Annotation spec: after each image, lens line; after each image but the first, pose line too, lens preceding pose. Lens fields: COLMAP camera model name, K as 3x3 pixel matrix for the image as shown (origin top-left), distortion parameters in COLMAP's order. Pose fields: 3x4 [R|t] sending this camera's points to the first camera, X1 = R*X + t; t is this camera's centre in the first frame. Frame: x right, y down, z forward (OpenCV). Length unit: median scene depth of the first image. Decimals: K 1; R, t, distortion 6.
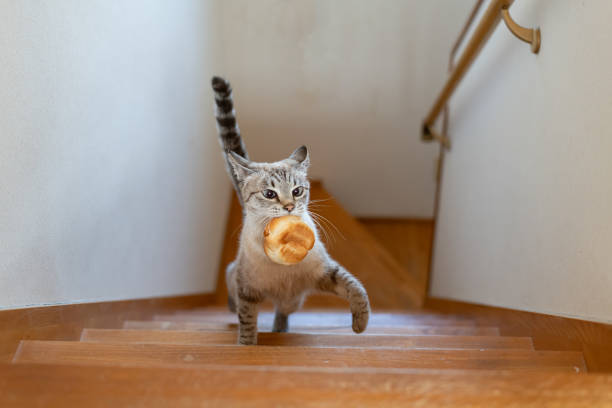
lens RADIAL K [[918.3, 0, 309.0], [0, 918.3, 200.8], [0, 0, 1]] dist [0.017754, 0.011362]
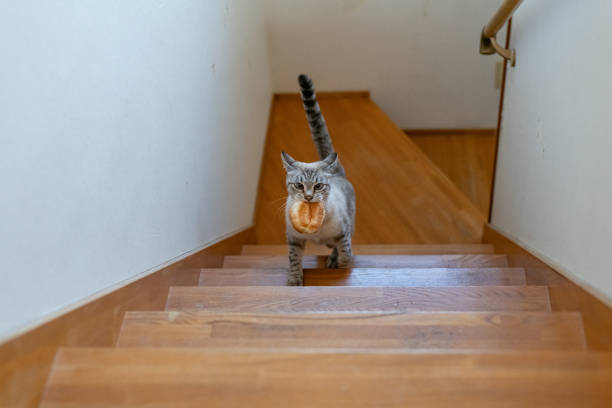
lens RADIAL K [[918.3, 0, 309.0], [0, 918.3, 200.8], [0, 0, 1]] dist [0.017754, 0.011362]
pose [[0.997545, -0.027425, -0.064434, 0.014821], [0.035336, 0.991523, 0.125035, -0.042857], [0.060458, -0.127005, 0.990058, 0.125776]]
